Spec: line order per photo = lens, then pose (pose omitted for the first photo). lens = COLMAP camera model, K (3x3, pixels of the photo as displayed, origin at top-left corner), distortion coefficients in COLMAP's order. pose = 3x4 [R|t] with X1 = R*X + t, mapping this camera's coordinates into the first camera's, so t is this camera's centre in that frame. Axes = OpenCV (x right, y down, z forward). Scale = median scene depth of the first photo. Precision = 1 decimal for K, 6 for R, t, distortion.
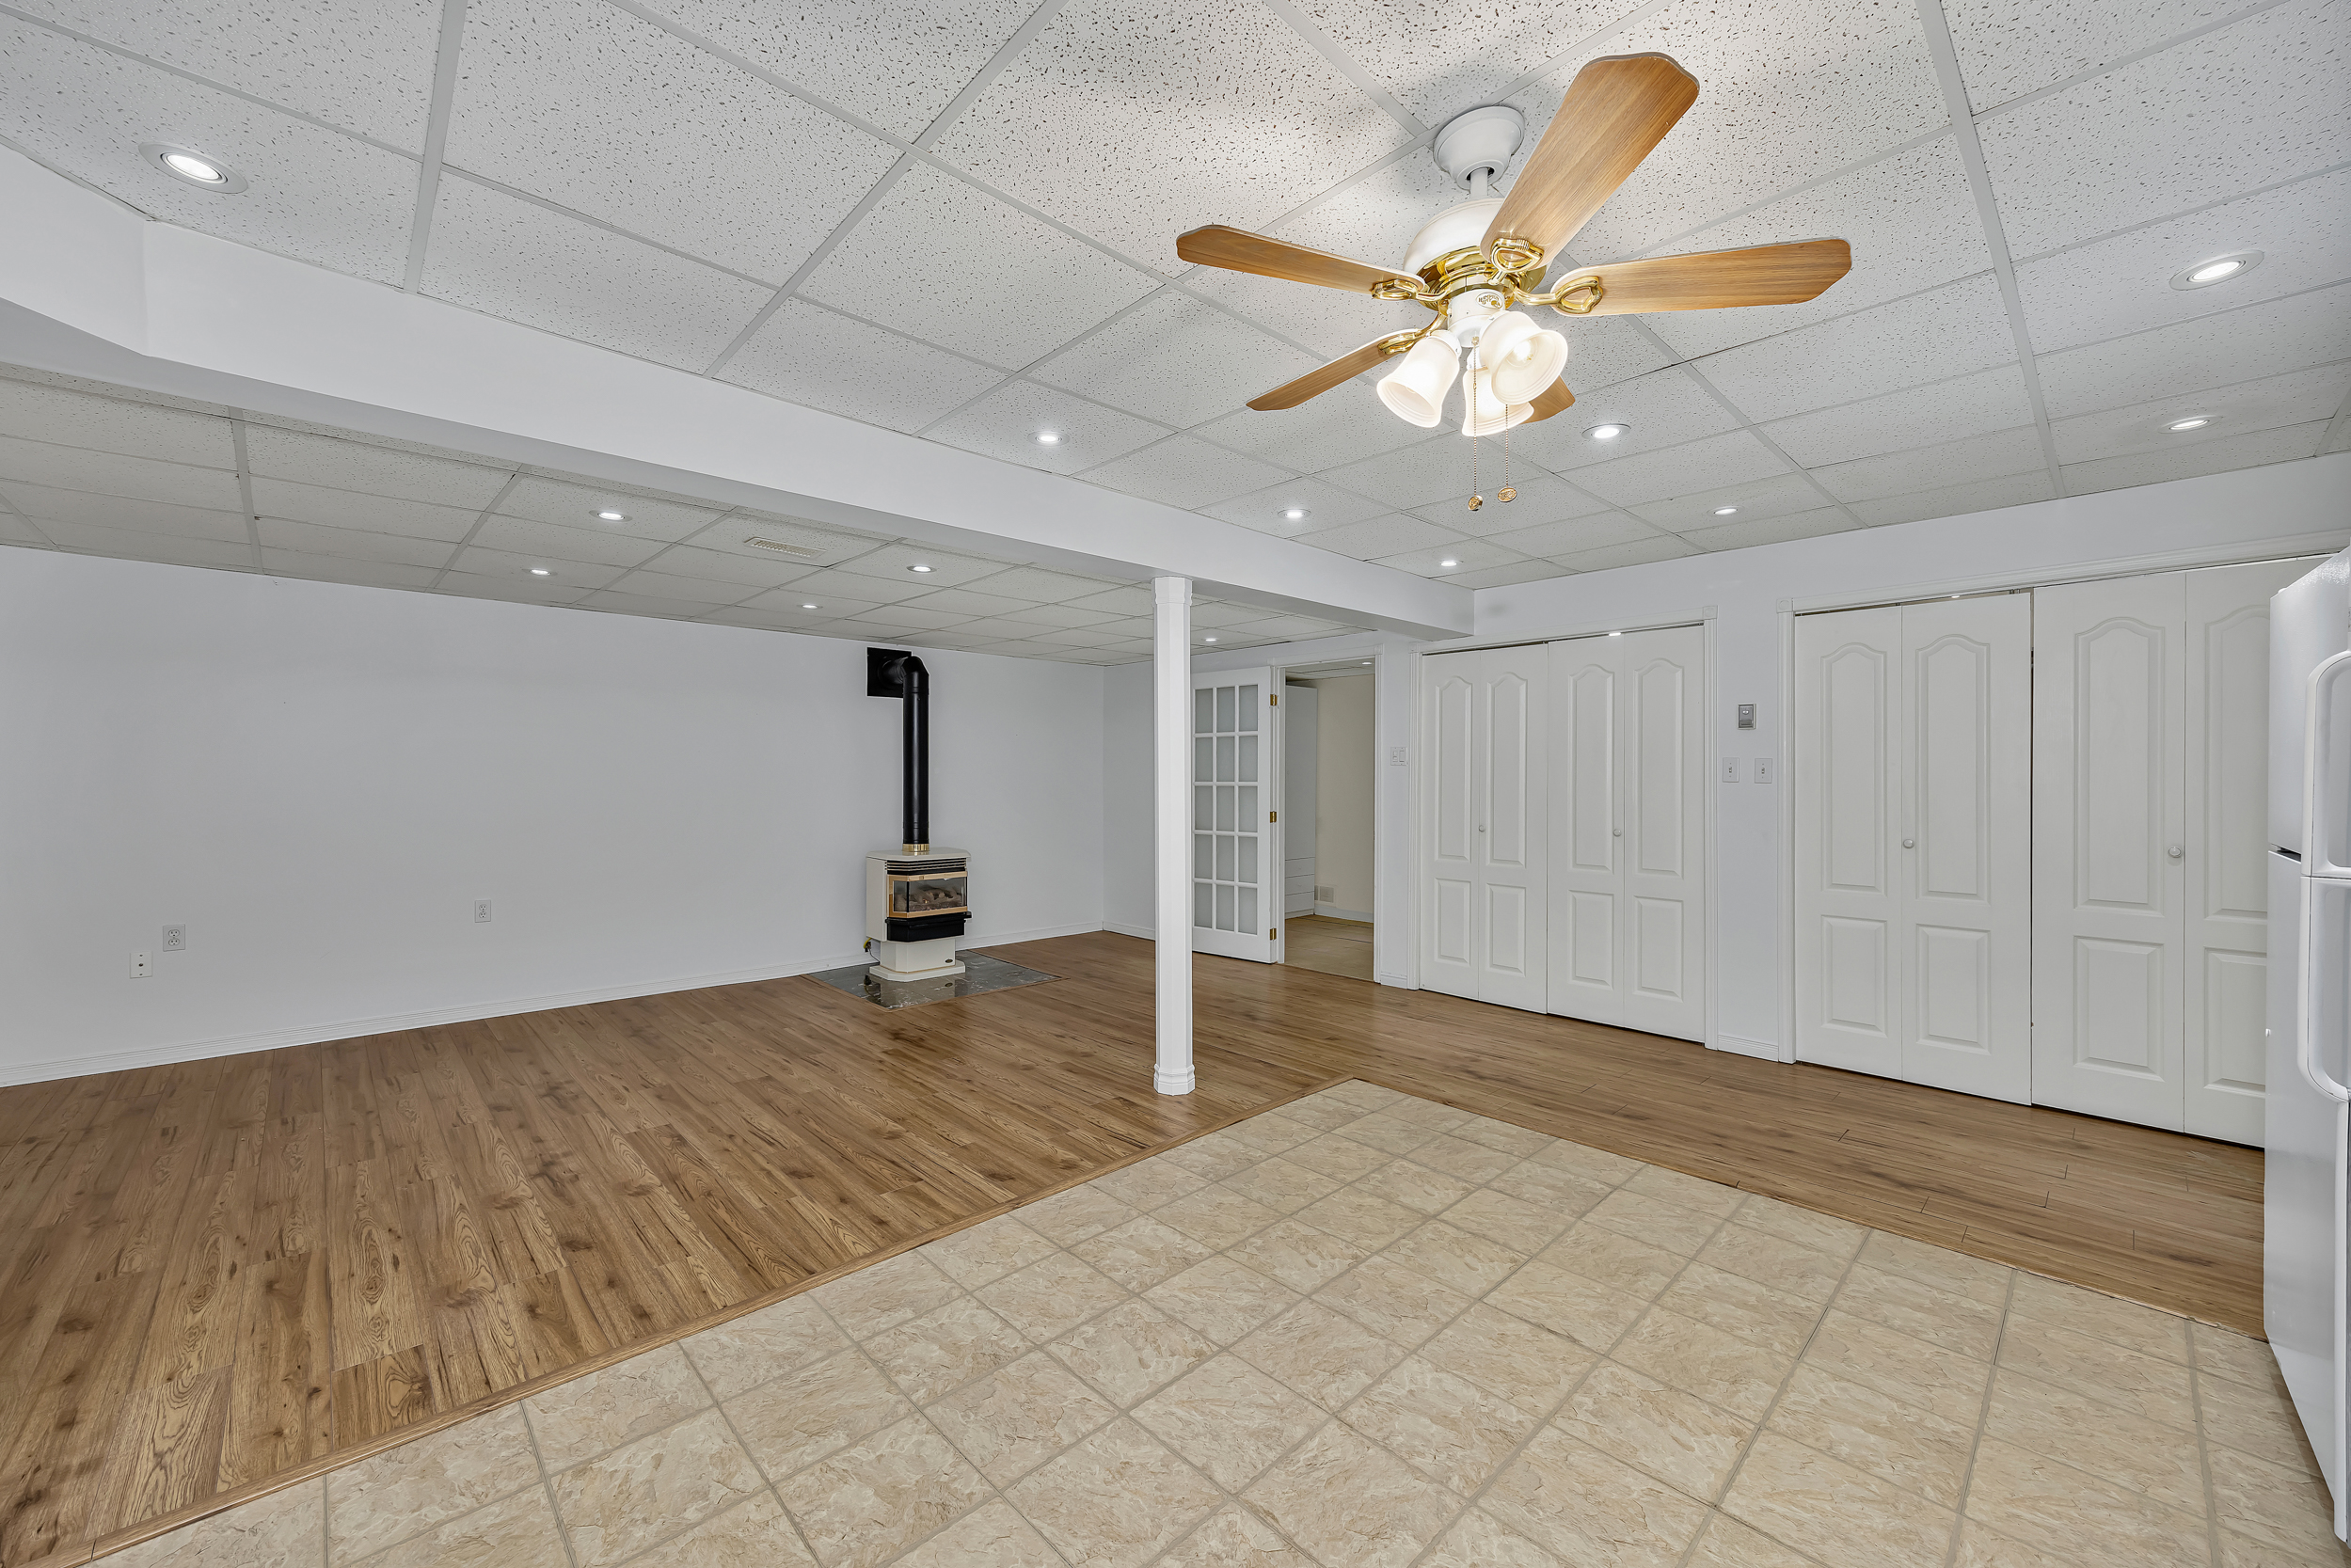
lens RADIAL K [[915.3, 0, 1167.0], [0, 915.3, 776.8], [0, 0, 1]] dist [0.001518, -0.000285]
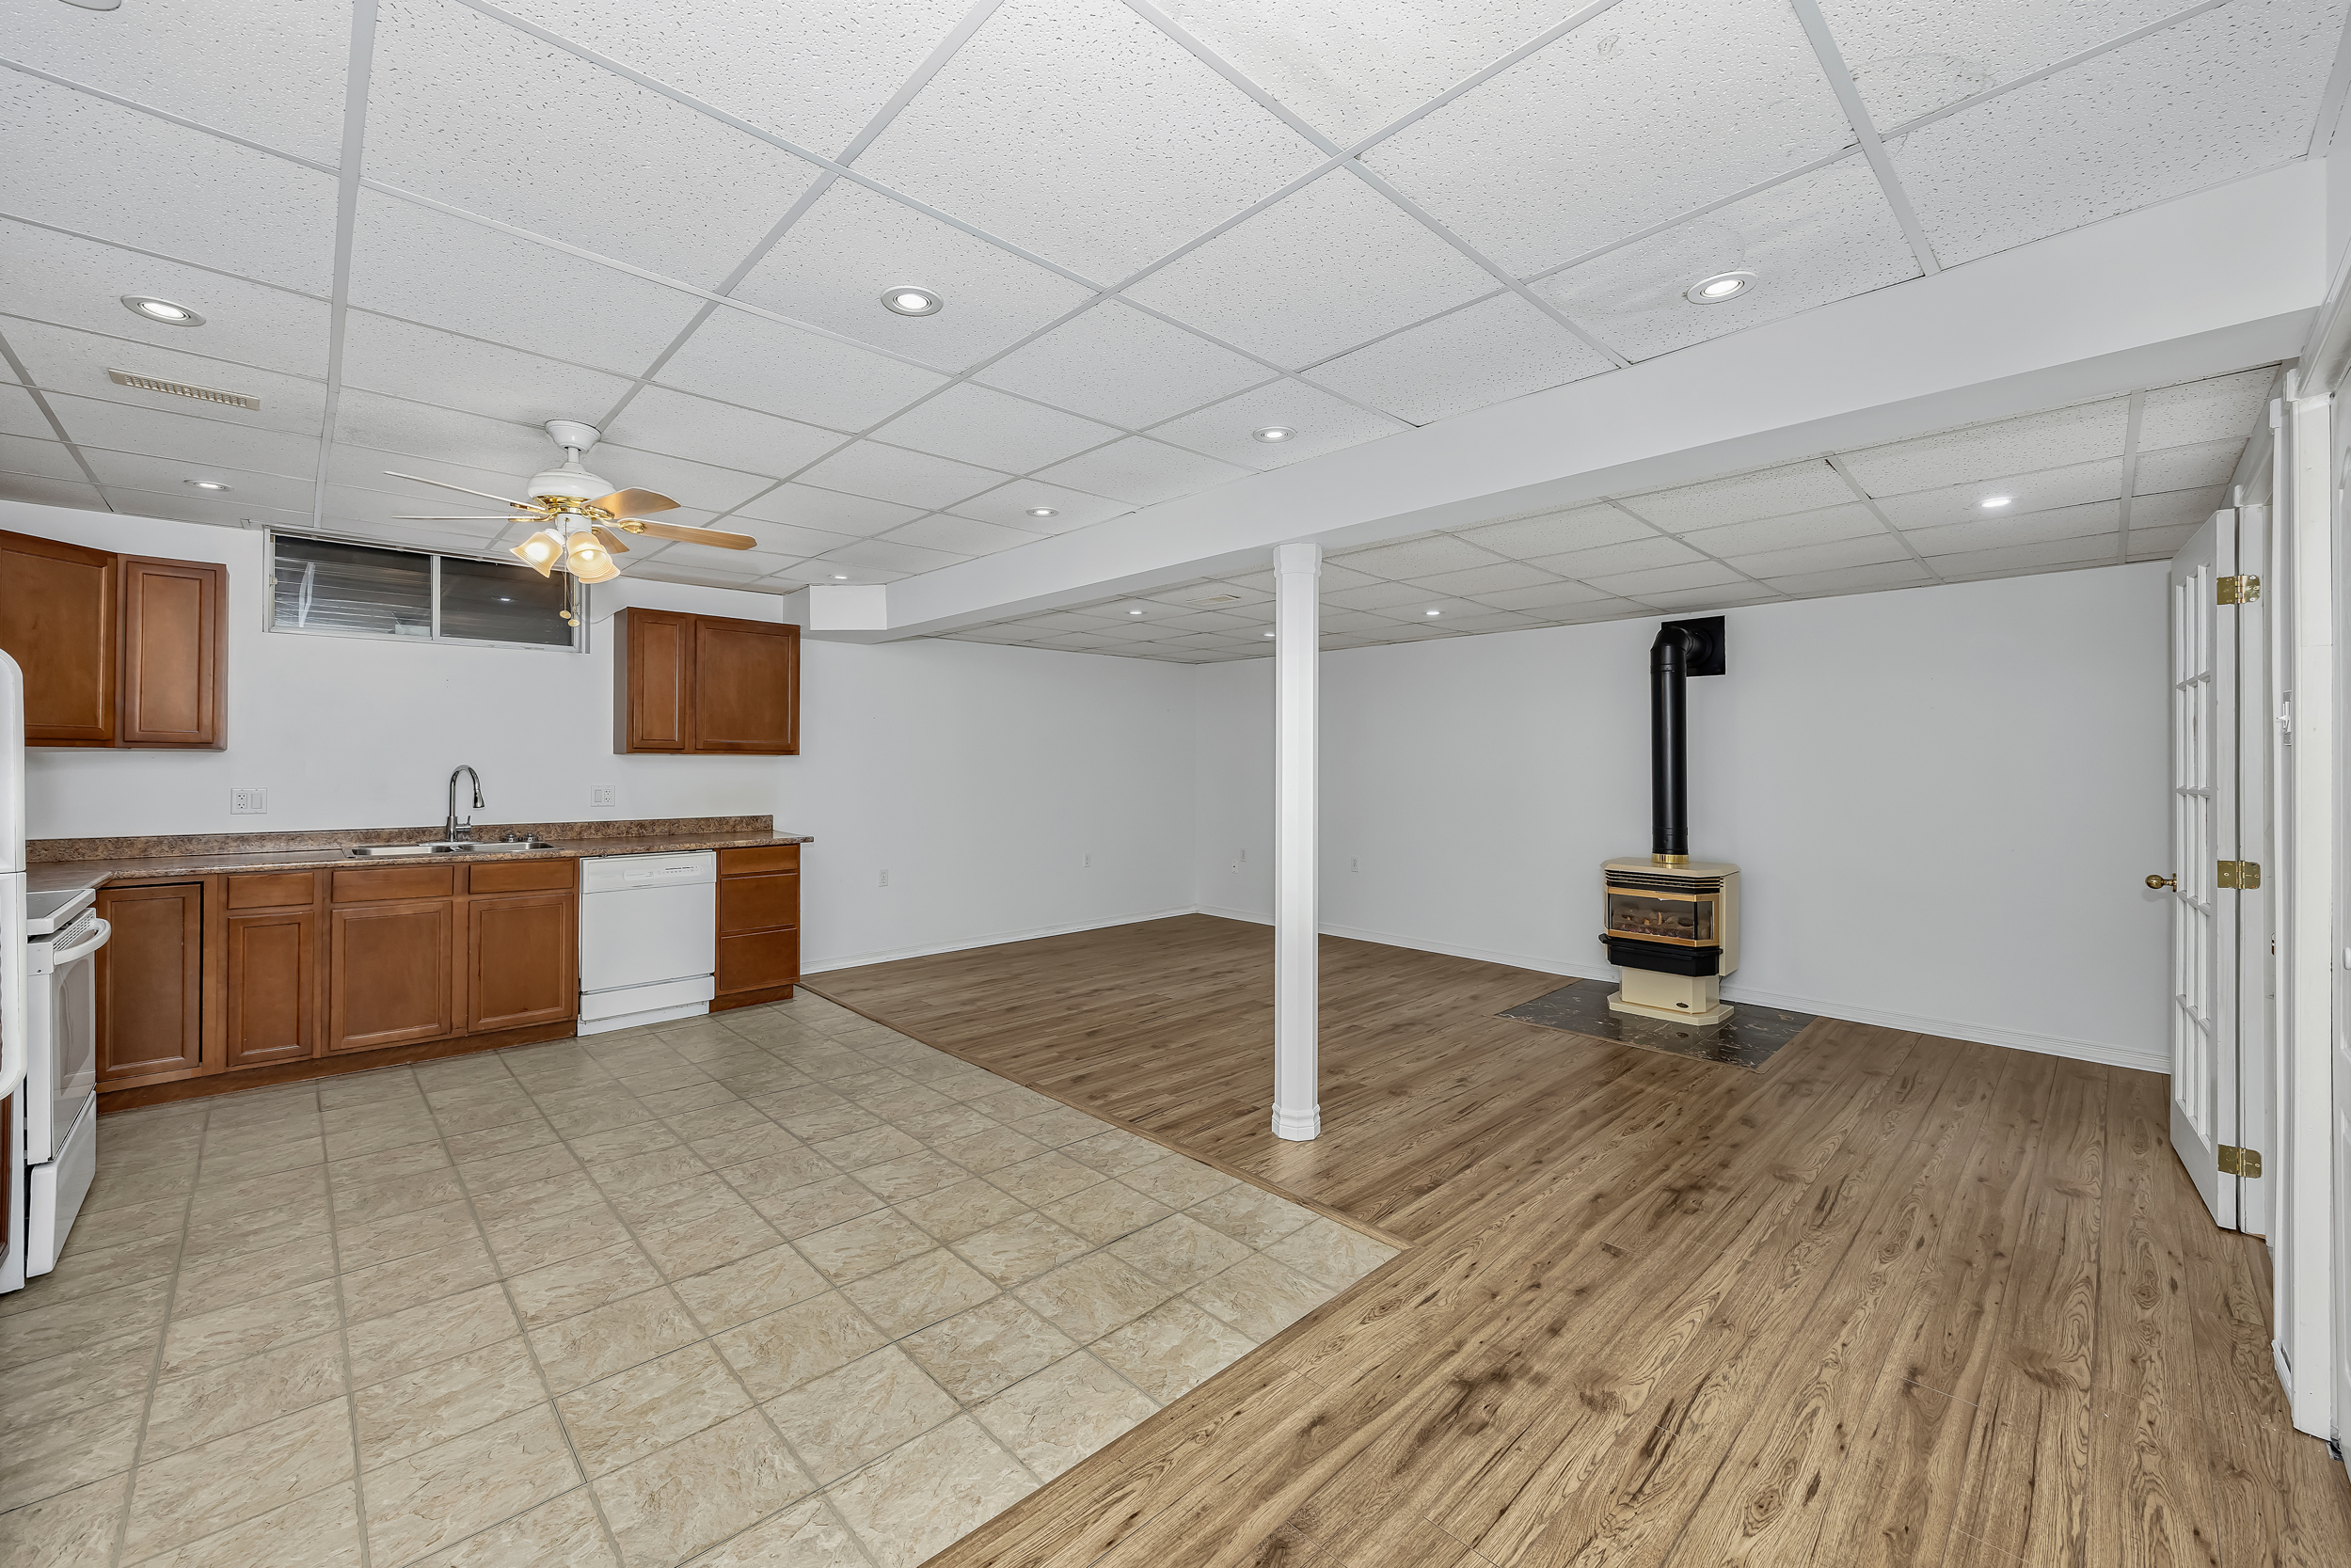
lens RADIAL K [[915.3, 0, 1182.3], [0, 915.3, 780.7], [0, 0, 1]] dist [0.001518, -0.000285]
pose [[0.007643, 0.010931, -0.999911, 1.000843], [0.001921, 0.999938, 0.010946, -0.005261], [0.999969, -0.002004, 0.007622, 1.009232]]
